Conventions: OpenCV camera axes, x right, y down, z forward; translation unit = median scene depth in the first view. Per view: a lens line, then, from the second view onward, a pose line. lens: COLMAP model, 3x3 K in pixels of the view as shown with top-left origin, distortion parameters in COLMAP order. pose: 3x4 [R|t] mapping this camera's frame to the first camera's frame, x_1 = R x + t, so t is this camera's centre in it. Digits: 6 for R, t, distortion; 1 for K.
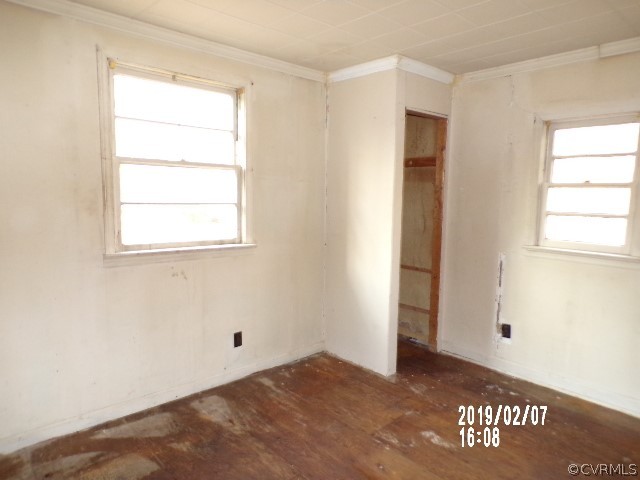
lens RADIAL K [[433.4, 0, 324.5], [0, 433.4, 239.7], [0, 0, 1]] dist [-0.016730, 0.008511]
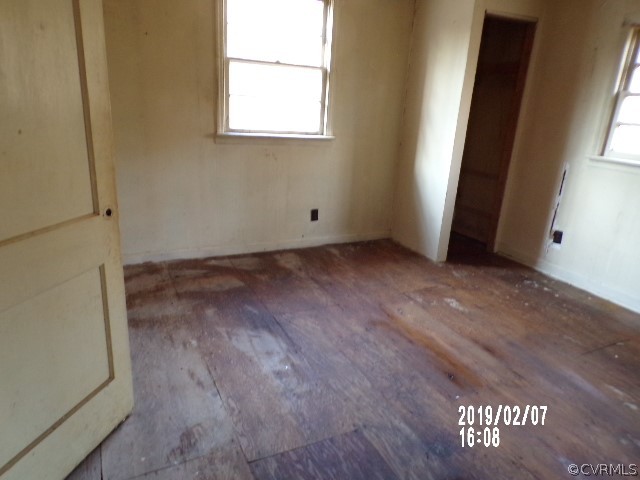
lens RADIAL K [[433.4, 0, 315.3], [0, 433.4, 242.5], [0, 0, 1]] dist [-0.016730, 0.008511]
pose [[0.954678, 0.126590, -0.269378, 0.157020], [-0.071634, 0.976166, 0.204863, 0.056258], [0.288891, -0.176282, 0.940992, -0.197532]]
